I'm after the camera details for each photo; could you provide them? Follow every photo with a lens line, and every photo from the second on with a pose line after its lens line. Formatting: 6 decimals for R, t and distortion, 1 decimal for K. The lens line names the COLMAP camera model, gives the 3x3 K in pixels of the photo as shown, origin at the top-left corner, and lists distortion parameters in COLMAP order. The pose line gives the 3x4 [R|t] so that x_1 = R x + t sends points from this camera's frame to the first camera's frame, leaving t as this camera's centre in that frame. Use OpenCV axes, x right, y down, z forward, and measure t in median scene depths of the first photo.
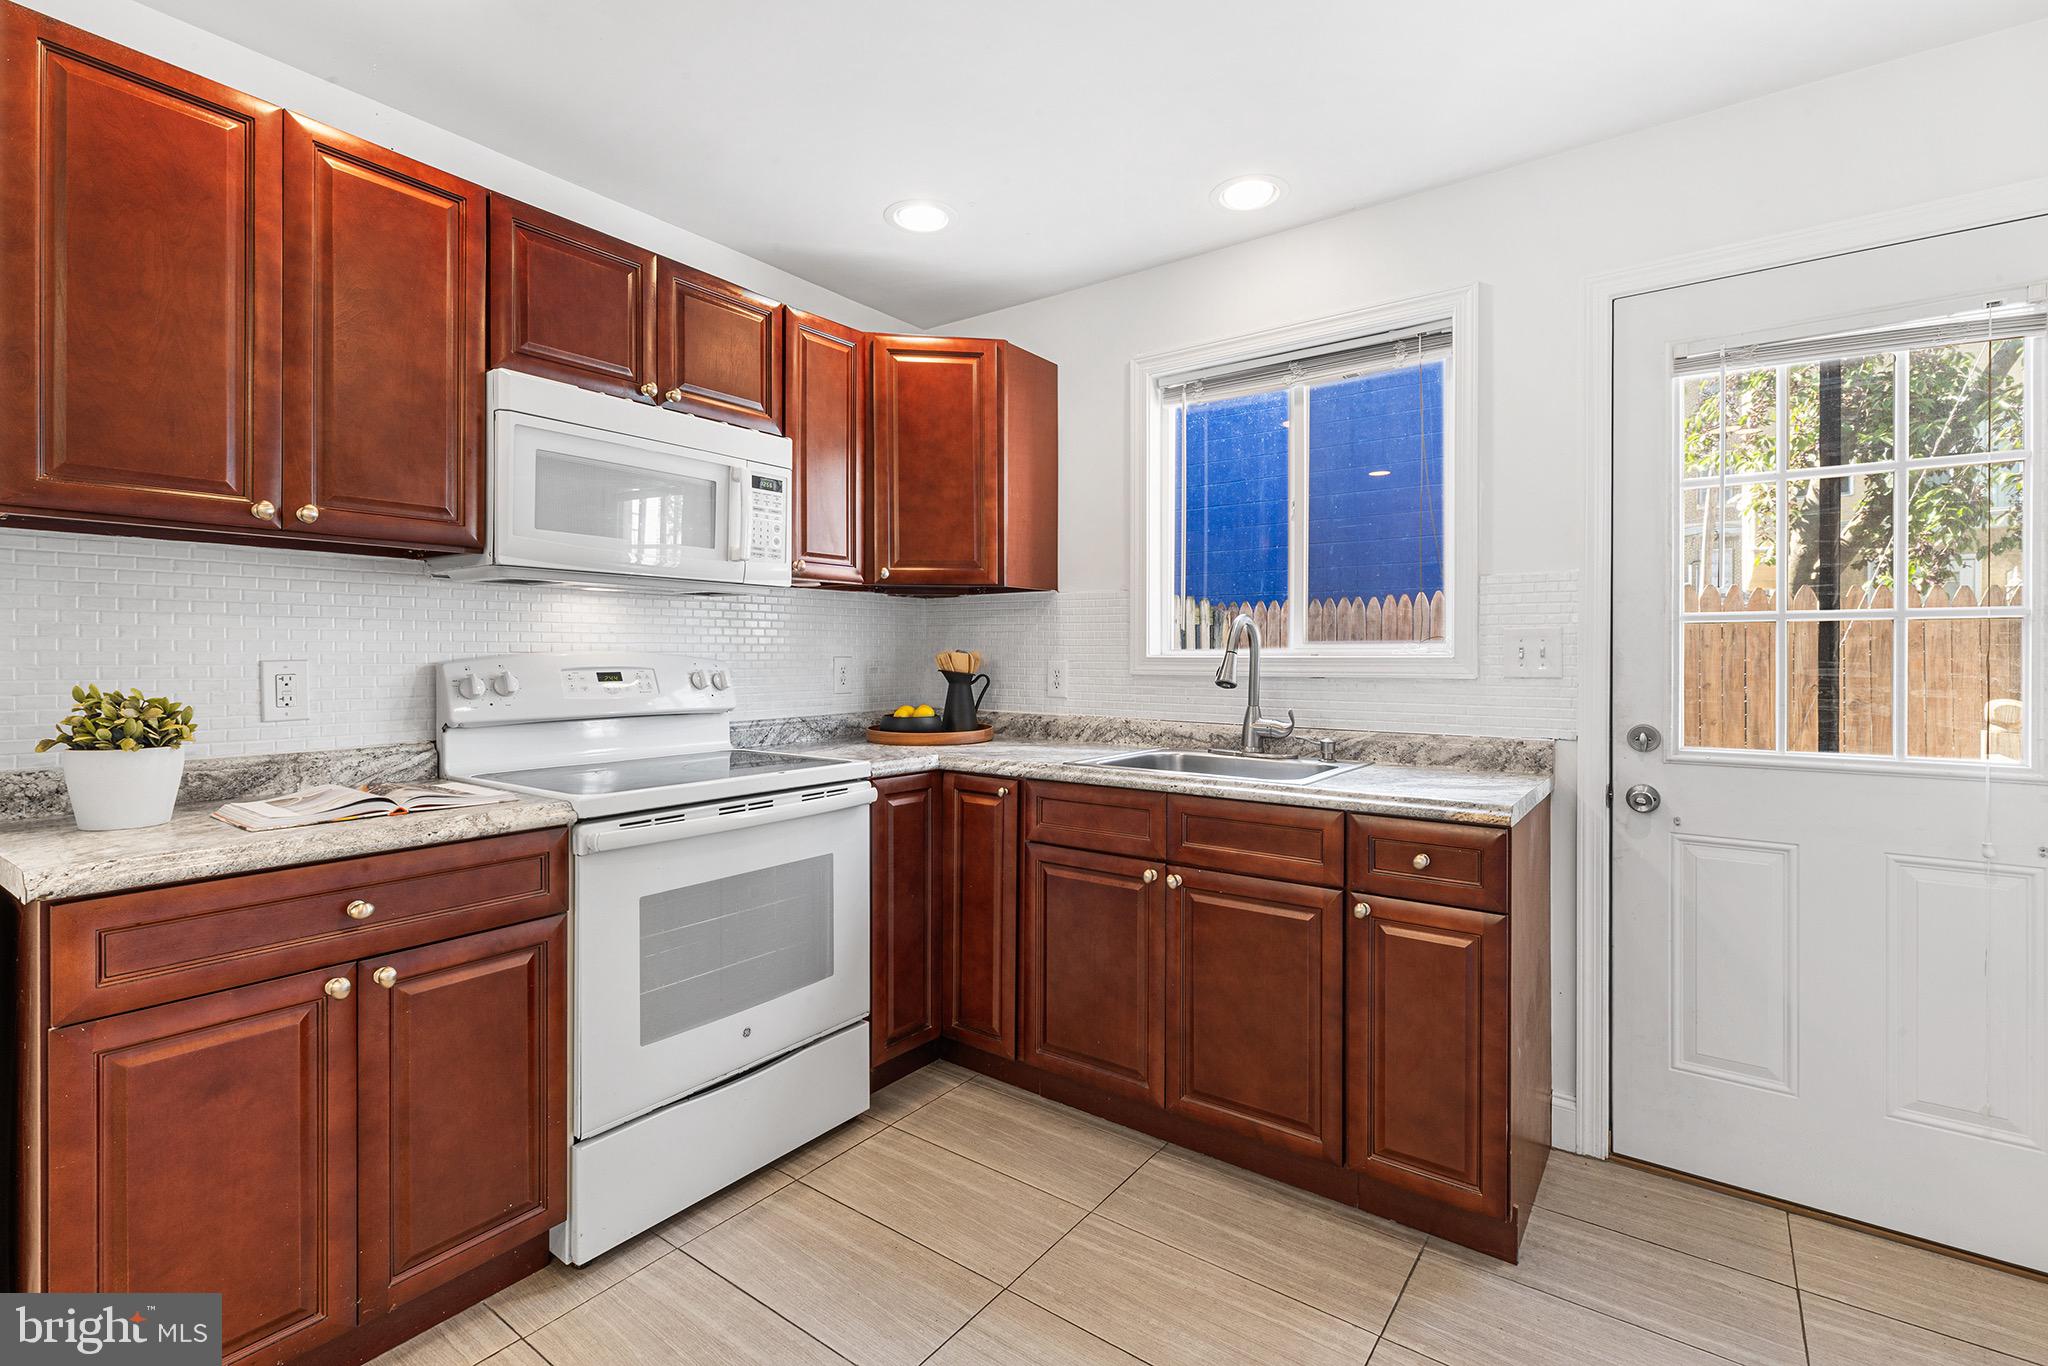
lens RADIAL K [[919.8, 0, 1022.5], [0, 919.8, 663.1], [0, 0, 1]] dist [0.003903, 0.000074]
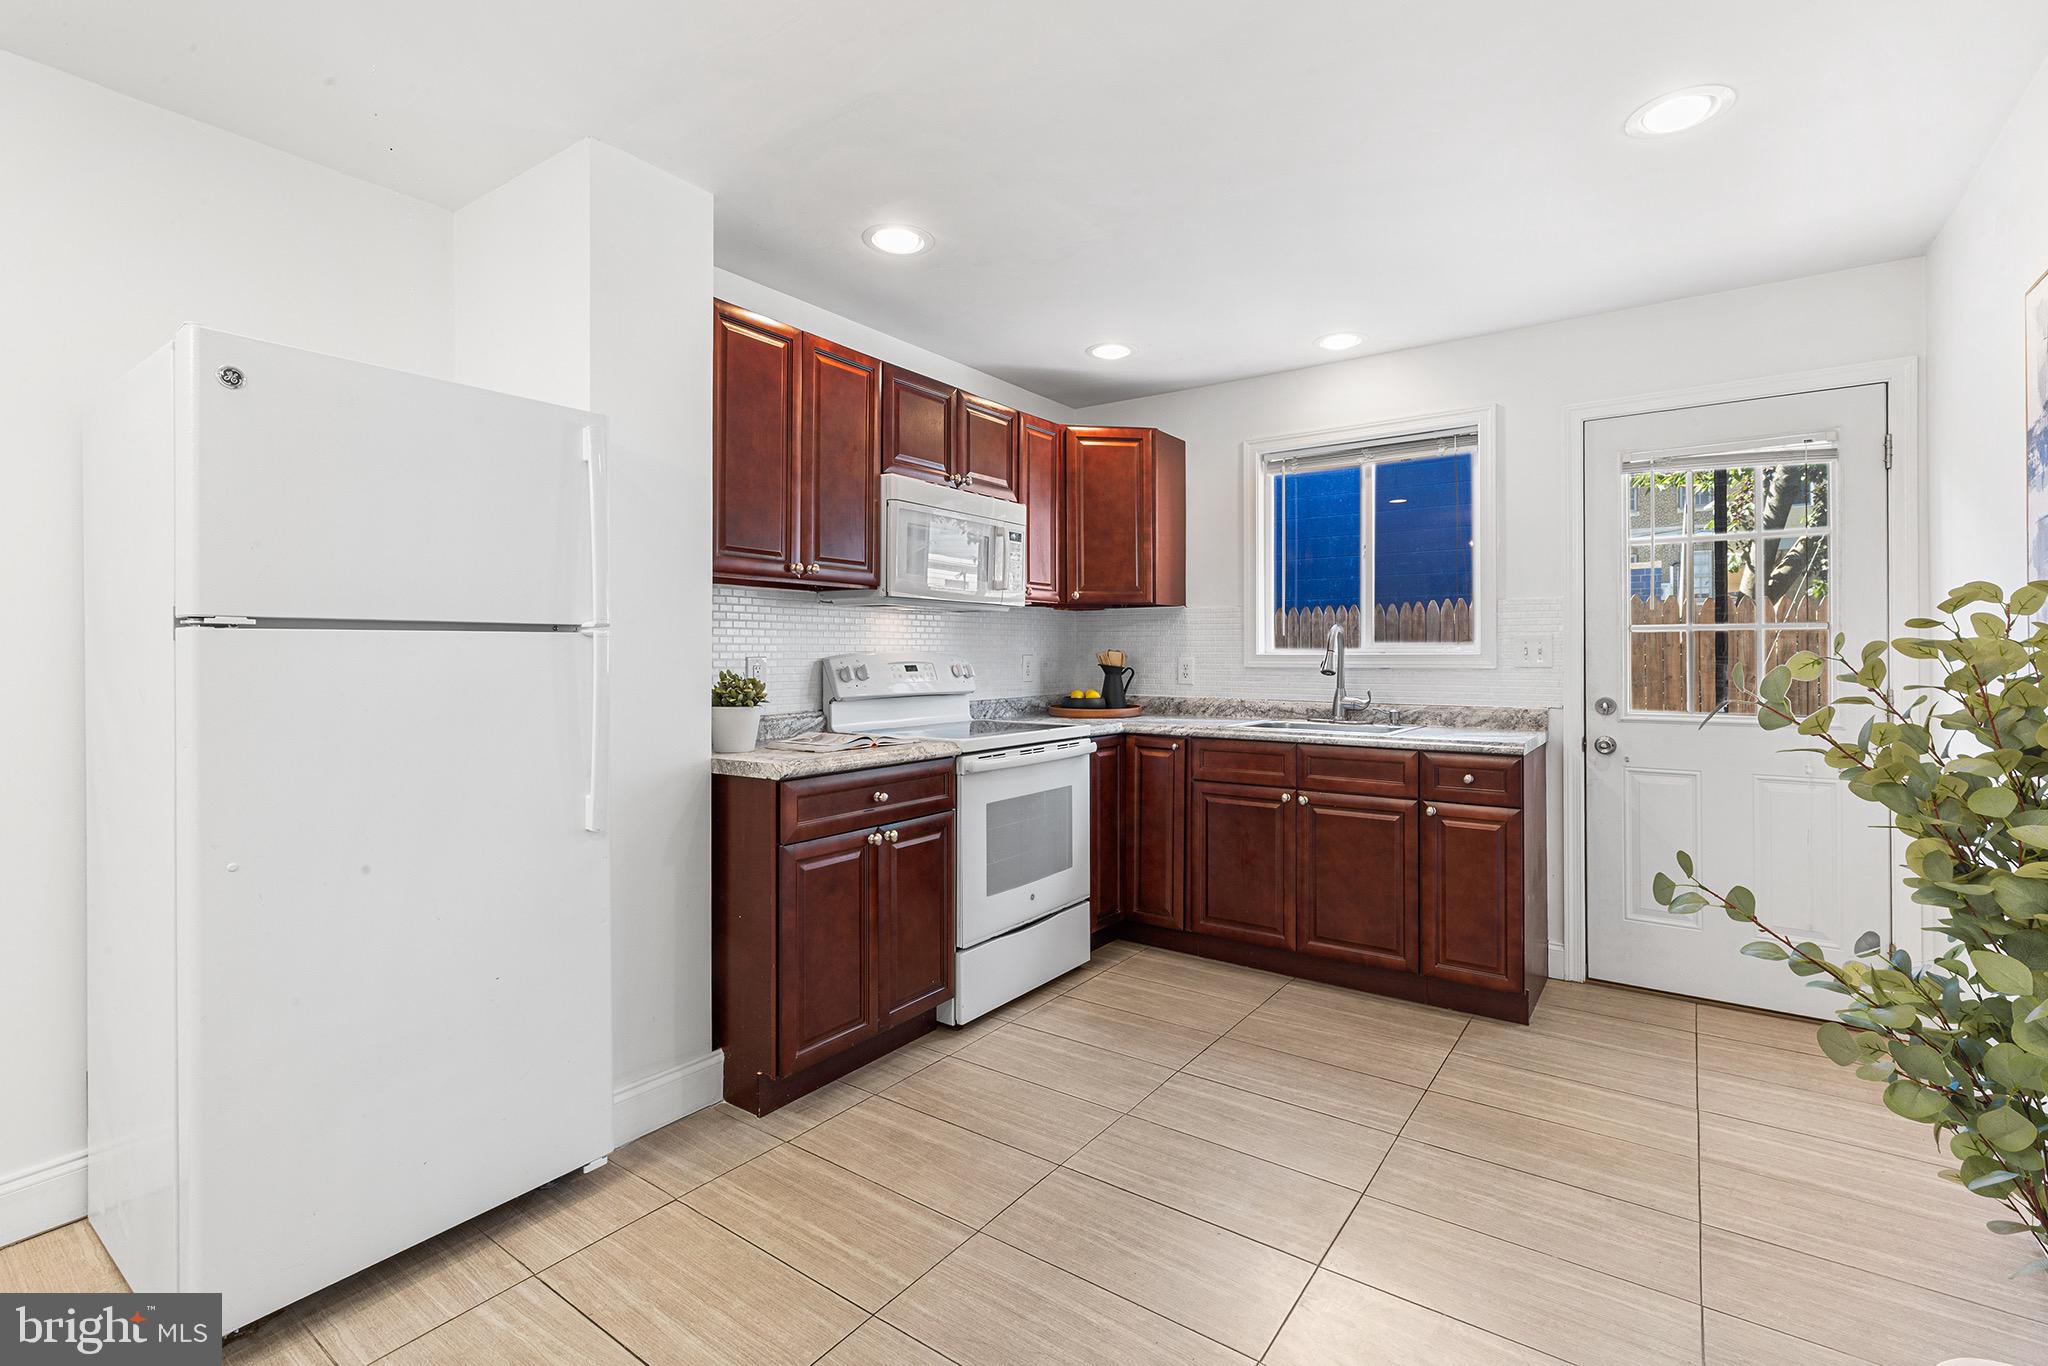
lens RADIAL K [[926.6, 0, 1025.9], [0, 926.6, 651.4], [0, 0, 1]] dist [0.002700, 0.000259]
pose [[0.999885, -0.001483, 0.015061, -0.312559], [0.001664, 0.999926, -0.012033, 0.006656], [-0.015042, 0.012057, 0.999814, -0.527409]]
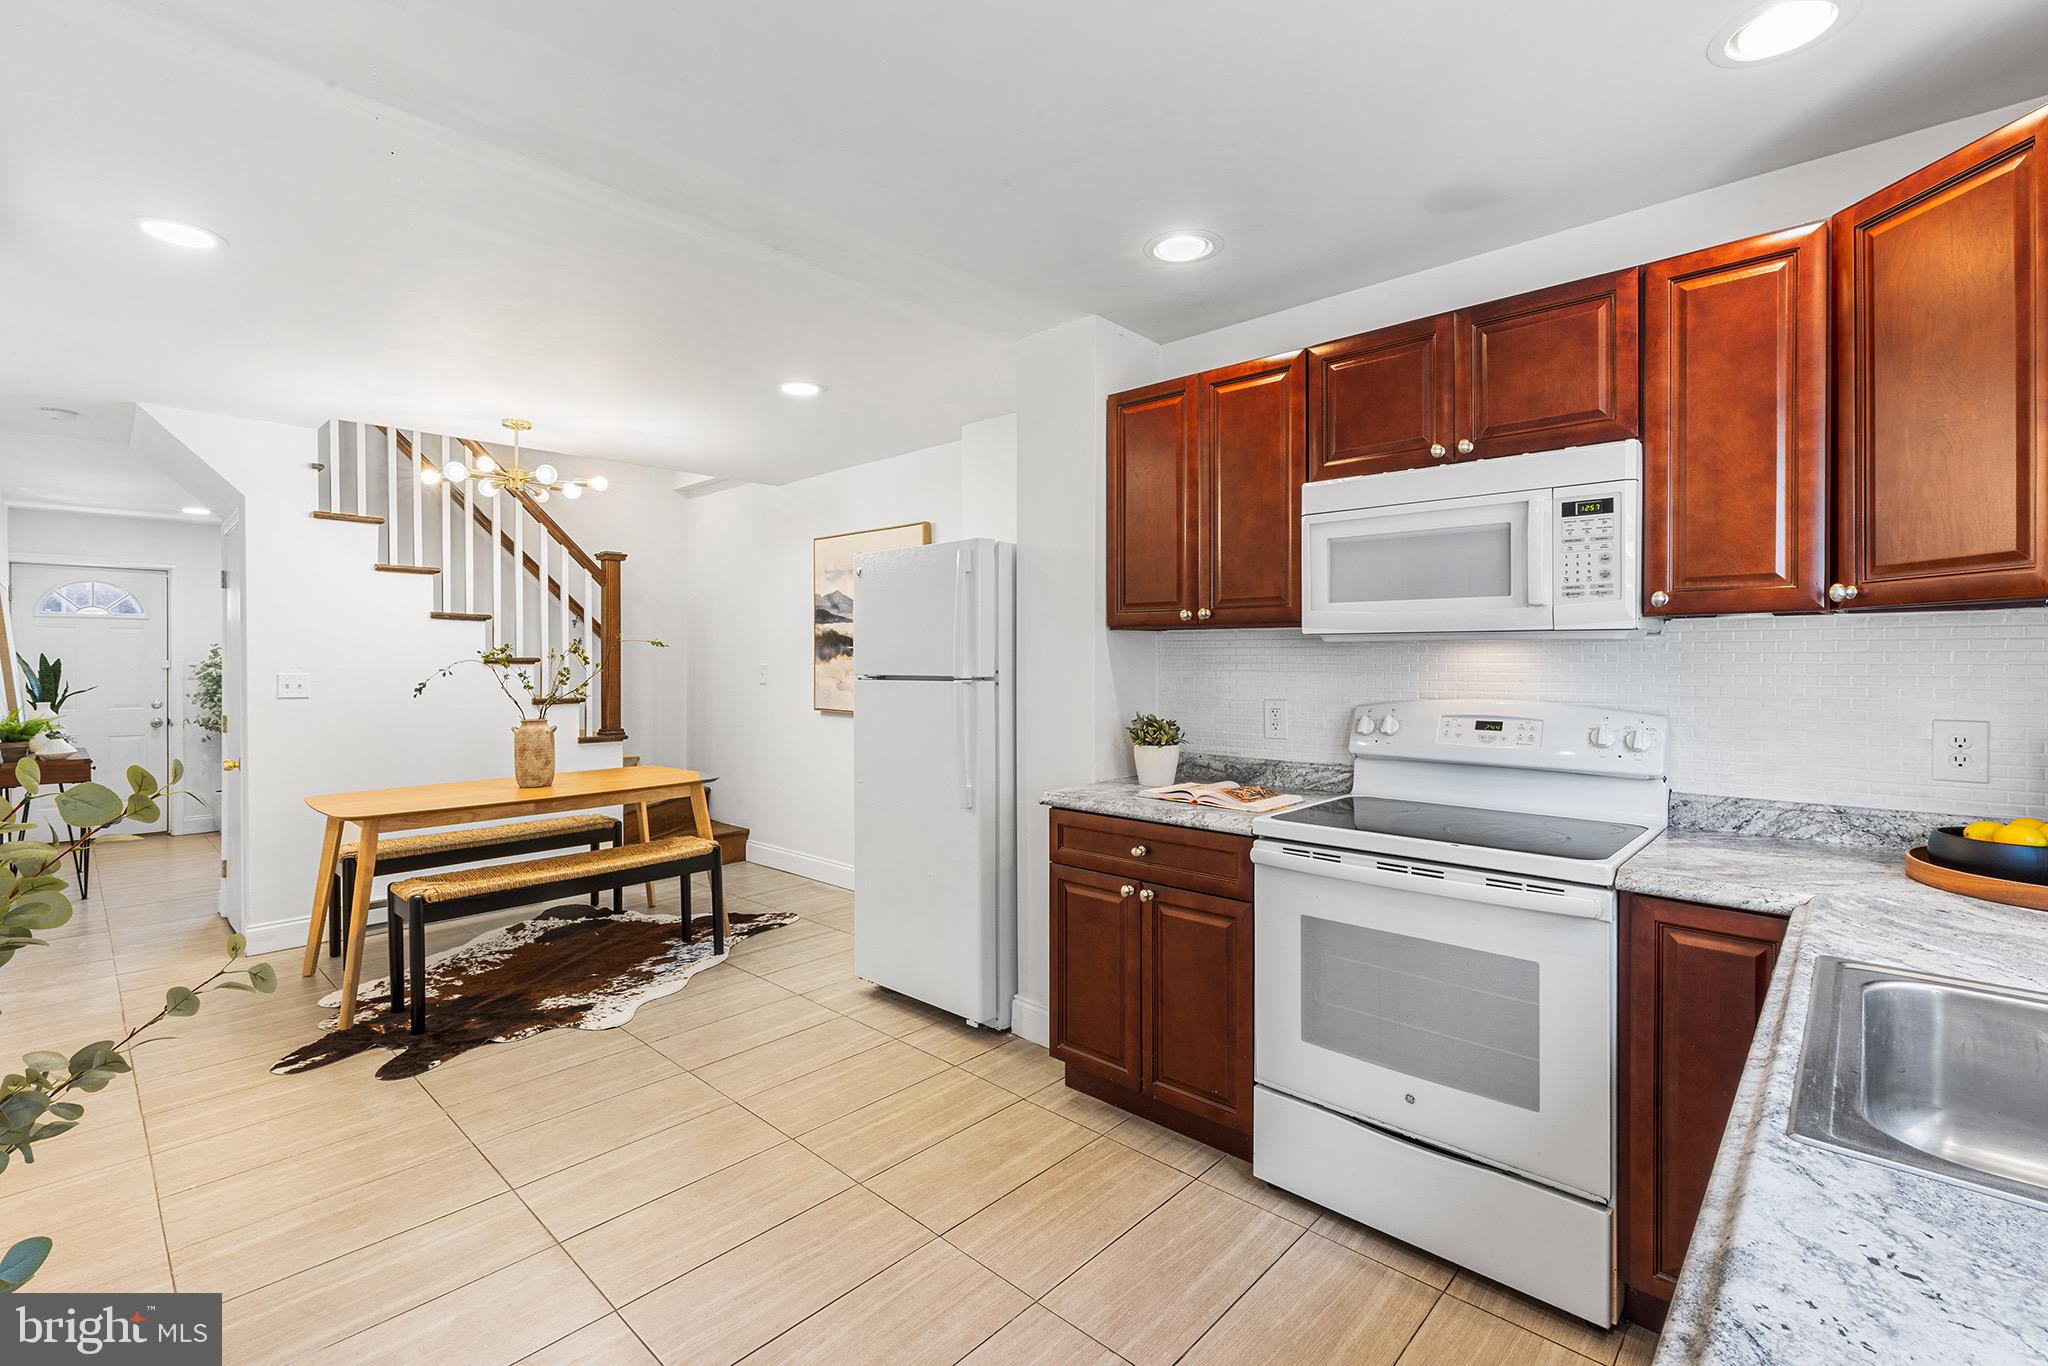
lens RADIAL K [[901.9, 0, 1018.5], [0, 901.9, 663.2], [0, 0, 1]] dist [-0.000058, 0.000007]
pose [[-0.117328, 0.006645, -0.993071, 0.657818], [-0.005469, 0.999958, 0.007337, -0.064044], [0.993078, 0.006292, -0.117287, 0.651951]]
